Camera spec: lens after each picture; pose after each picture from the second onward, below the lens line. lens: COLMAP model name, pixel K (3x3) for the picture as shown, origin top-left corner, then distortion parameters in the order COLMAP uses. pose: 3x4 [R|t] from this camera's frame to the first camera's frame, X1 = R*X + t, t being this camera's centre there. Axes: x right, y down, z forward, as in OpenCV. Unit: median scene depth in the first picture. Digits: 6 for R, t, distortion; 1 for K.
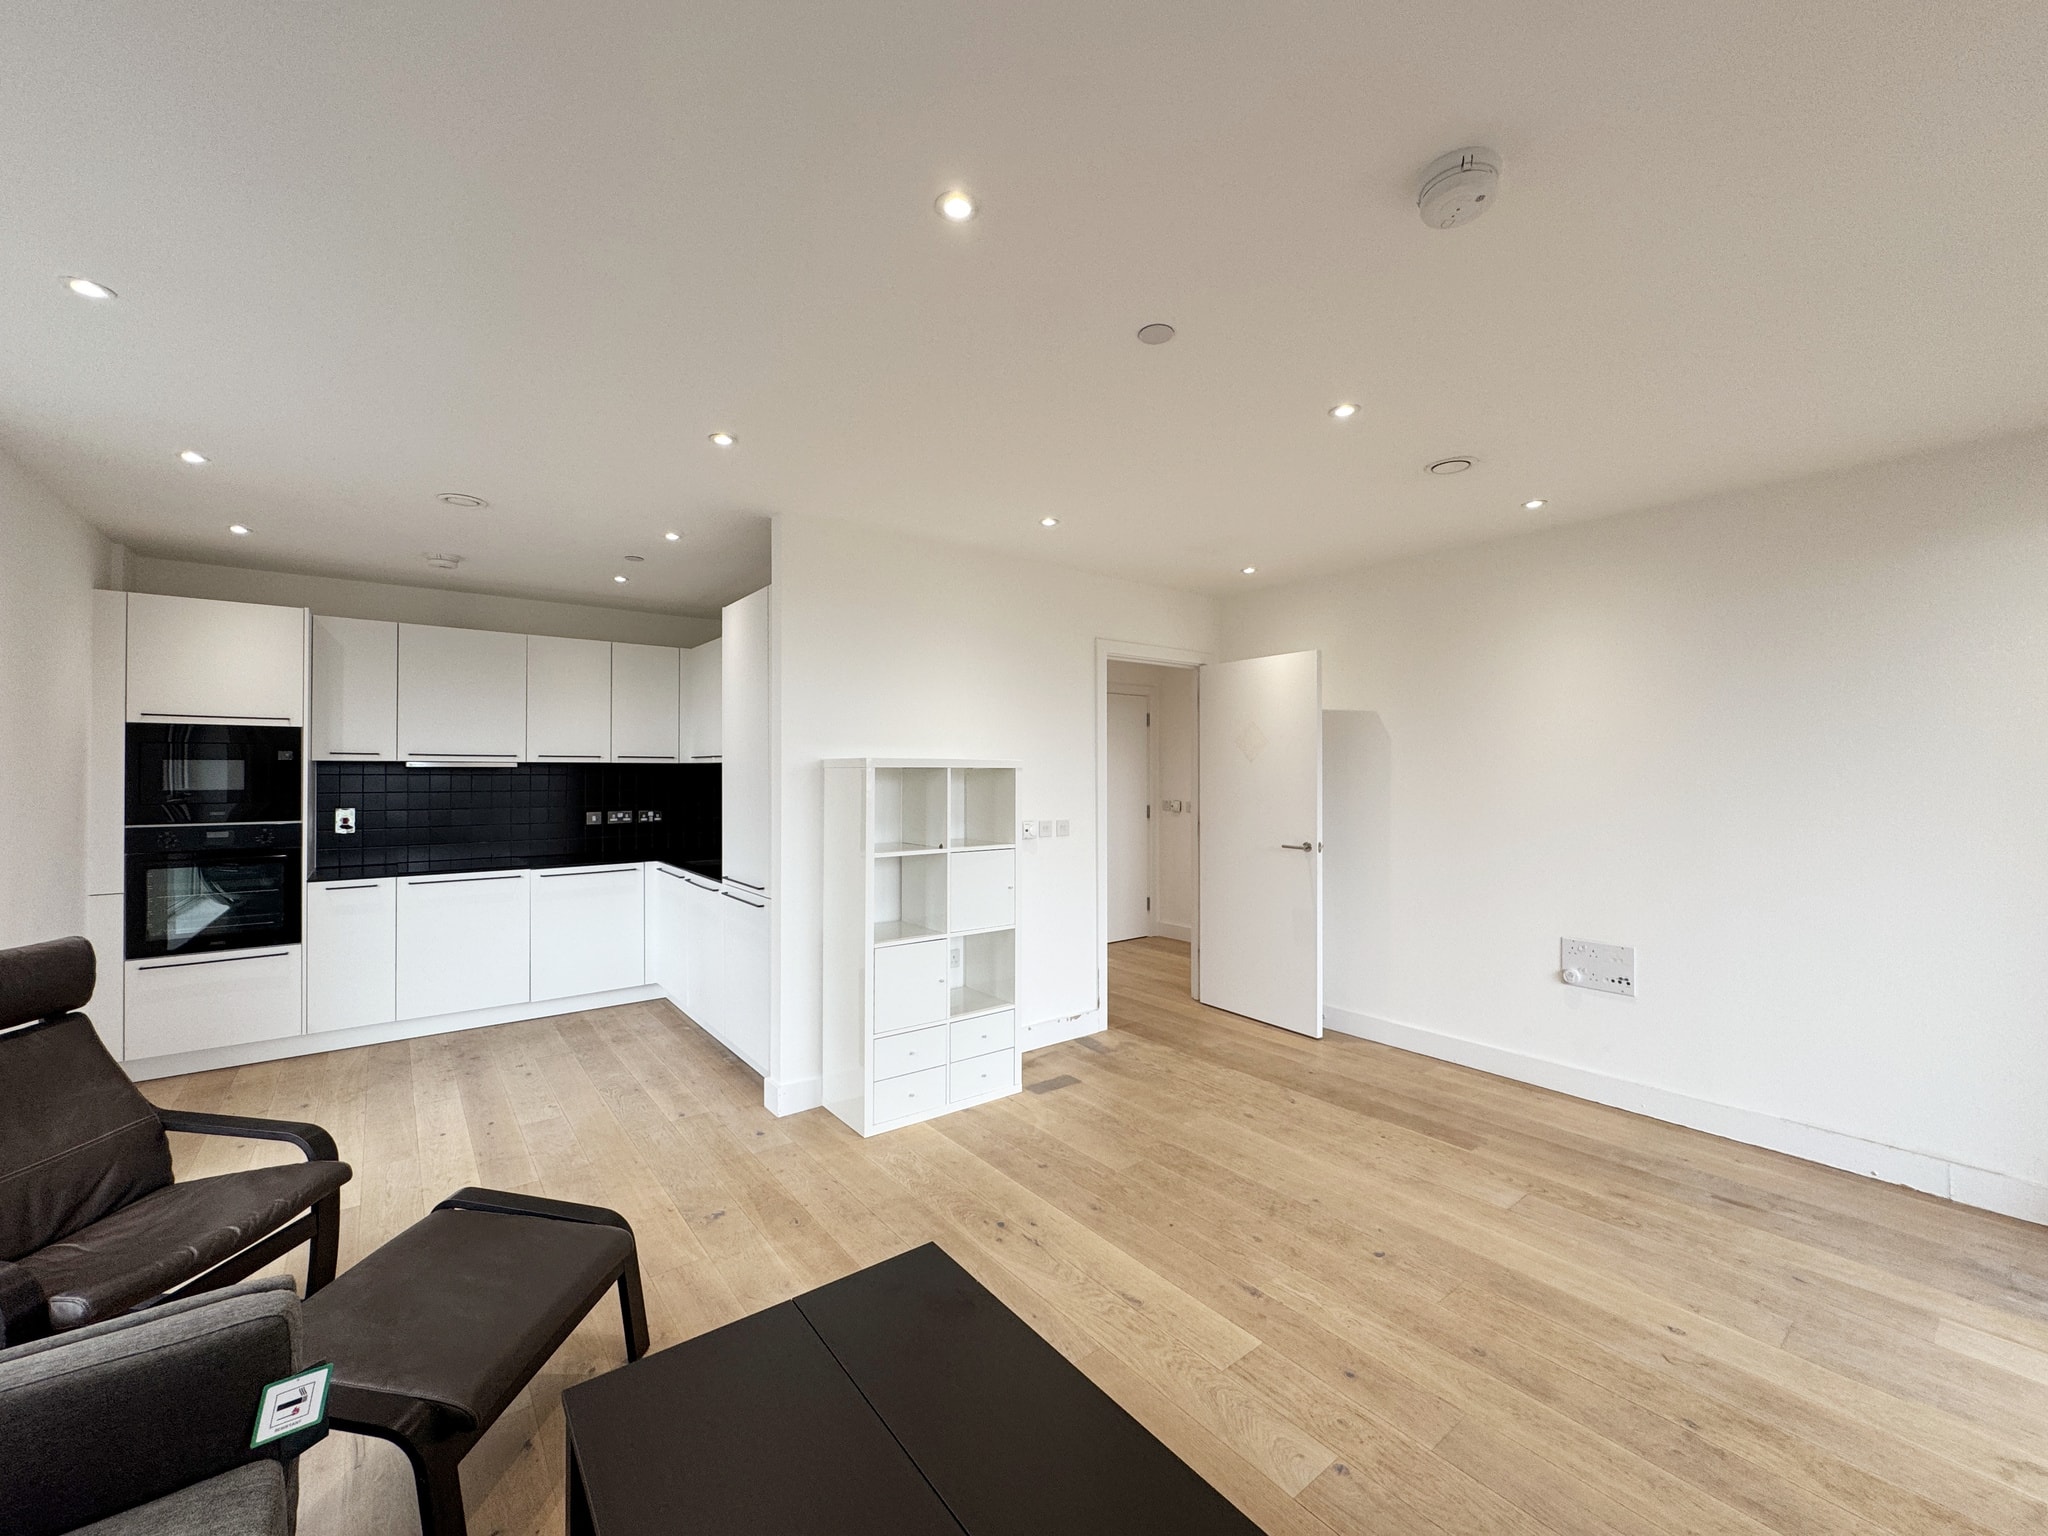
lens RADIAL K [[818.8, 0, 1026.2], [0, 818.8, 767.3], [0, 0, 1]] dist [-0.004334, 0.000832]
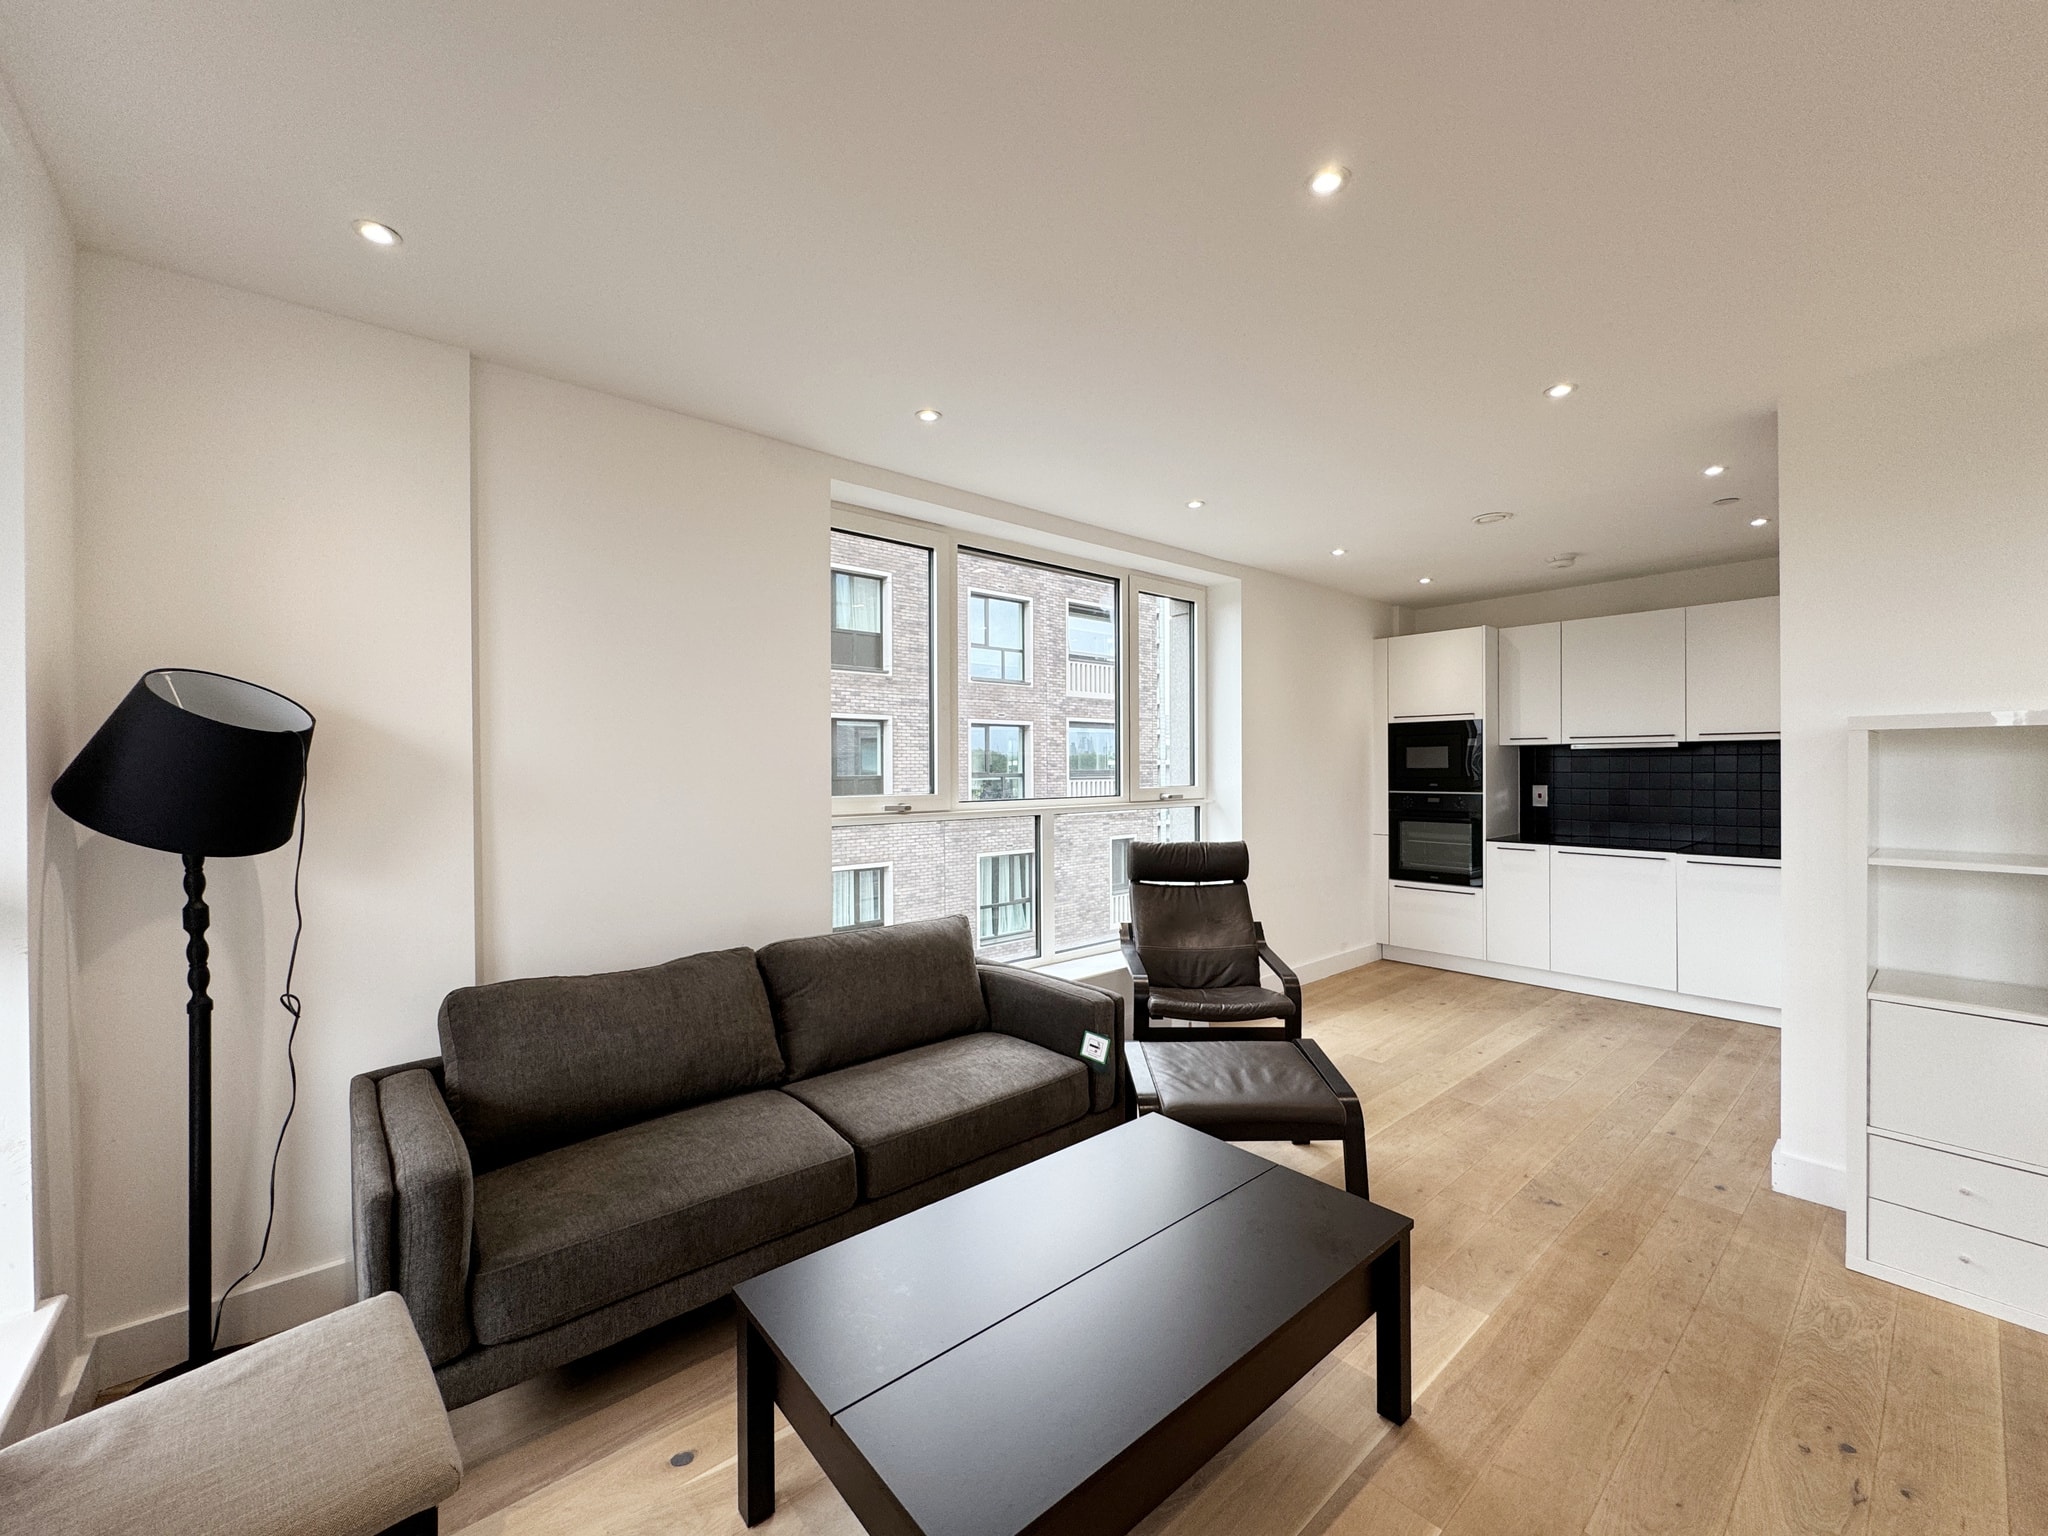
lens RADIAL K [[818.8, 0, 1020.1], [0, 818.8, 768.6], [0, 0, 1]] dist [-0.004334, 0.000832]
pose [[0.045760, 0.000619, -0.998952, 0.402174], [0.010473, 0.999945, 0.001099, 0.021145], [0.998898, -0.010513, 0.045751, 0.243363]]
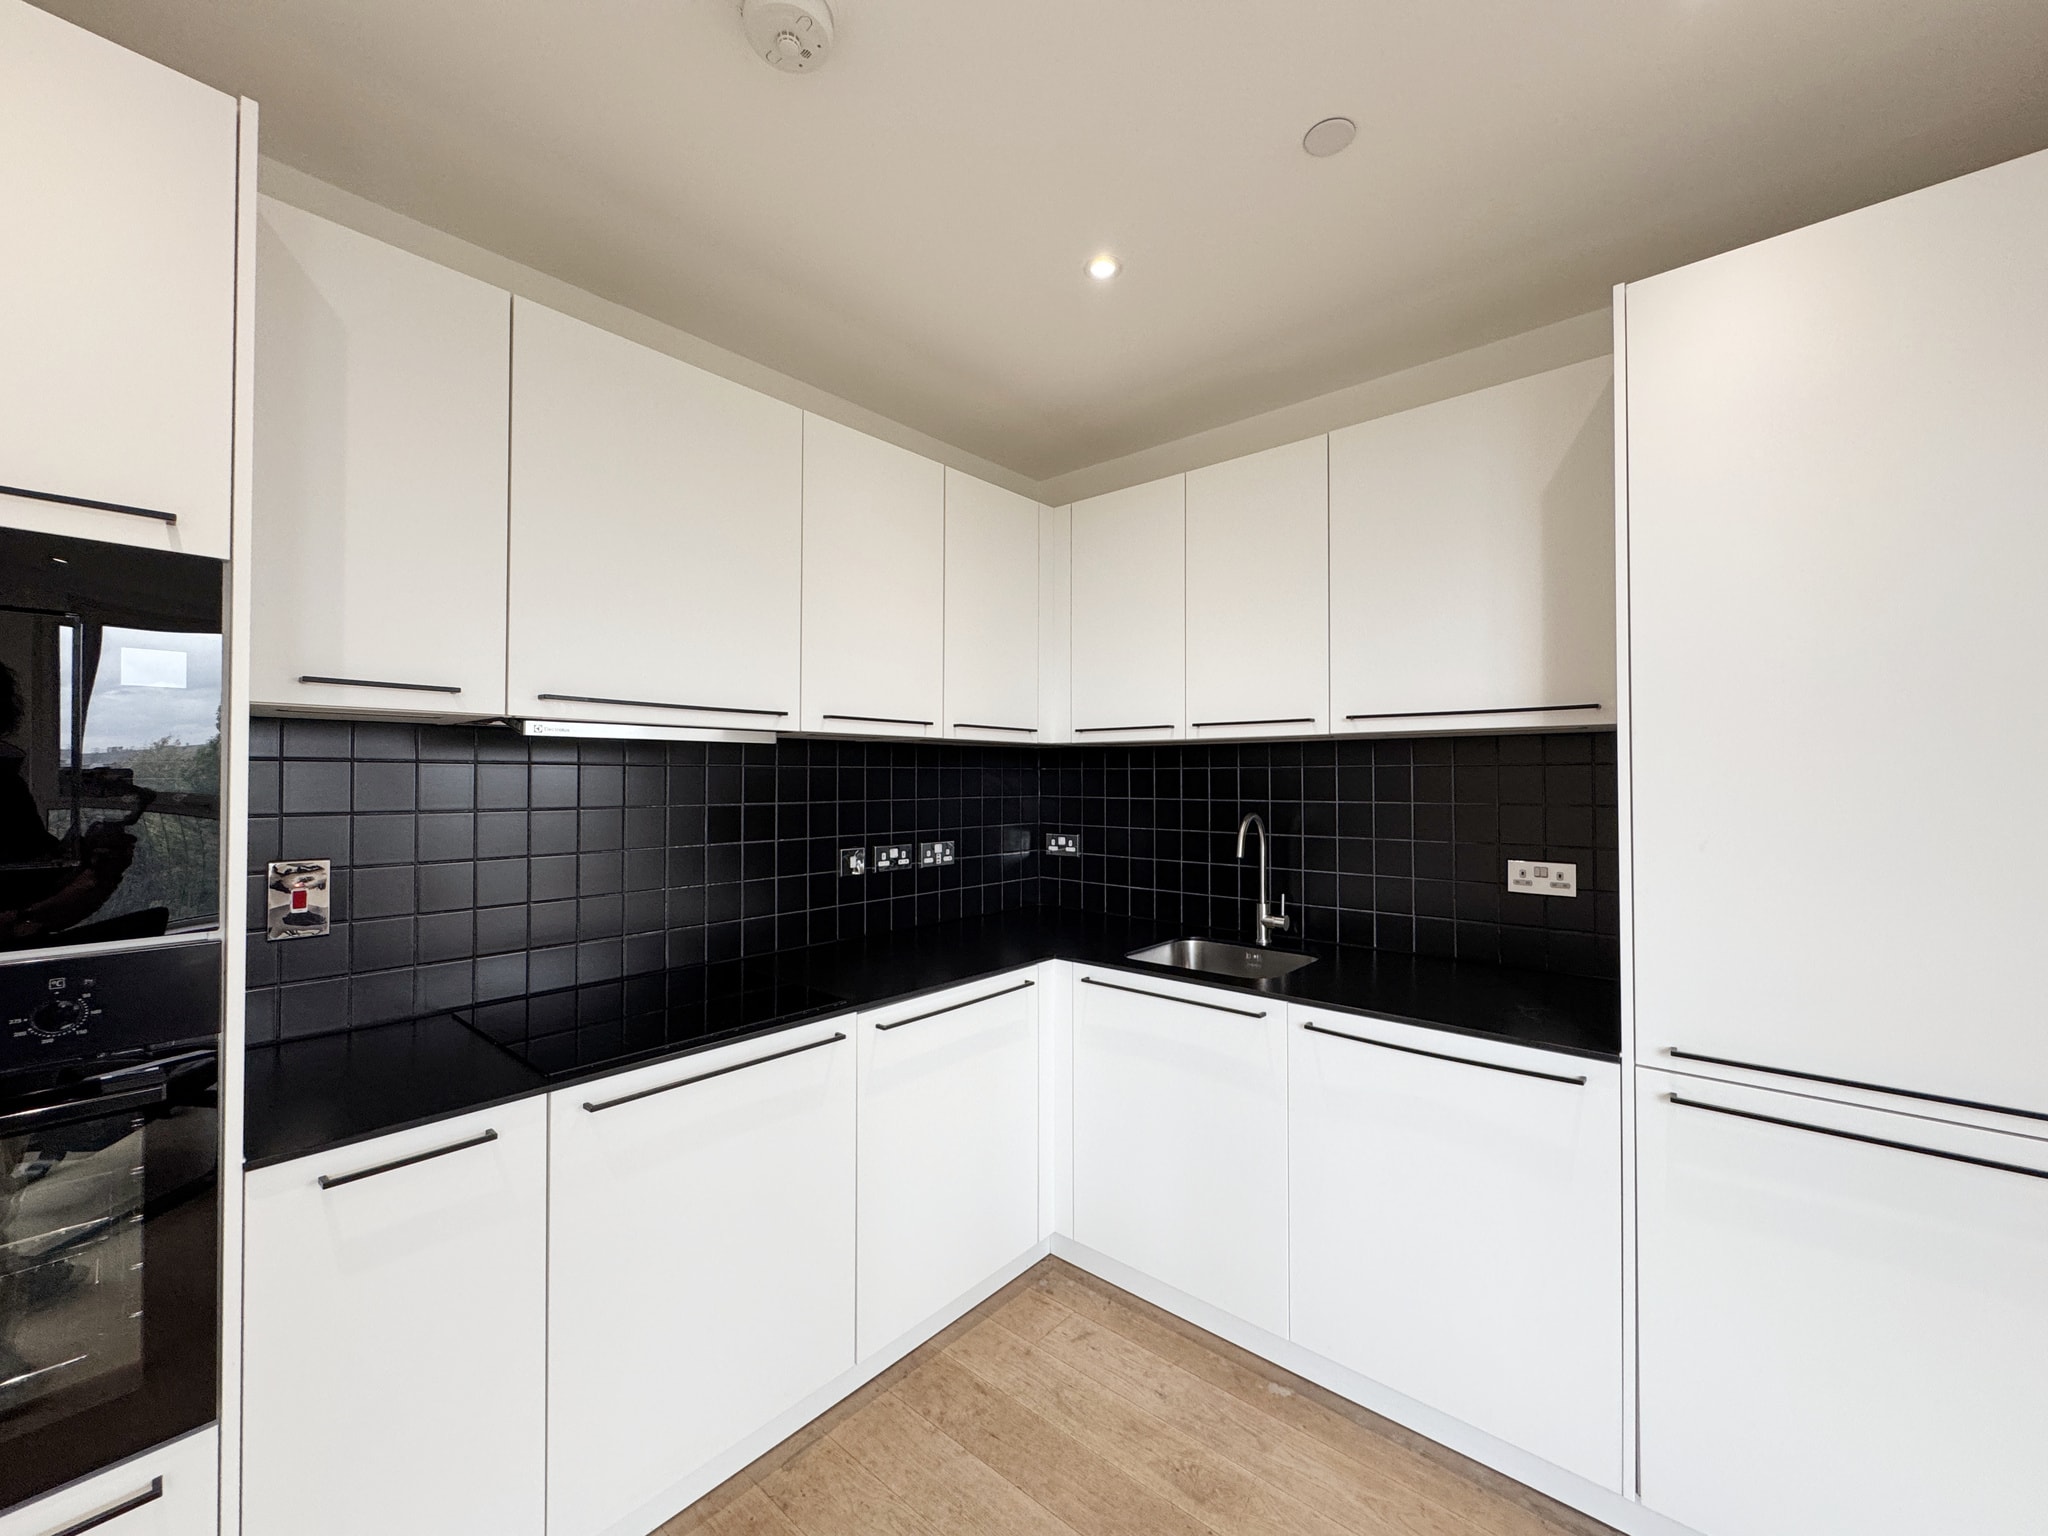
lens RADIAL K [[818.8, 0, 1022.8], [0, 818.8, 768.7], [0, 0, 1]] dist [-0.004334, 0.000832]
pose [[0.981302, 0.000362, 0.192475, -0.774727], [0.000592, 0.999988, -0.004901, 0.018460], [-0.192475, 0.004923, 0.981290, 0.788162]]
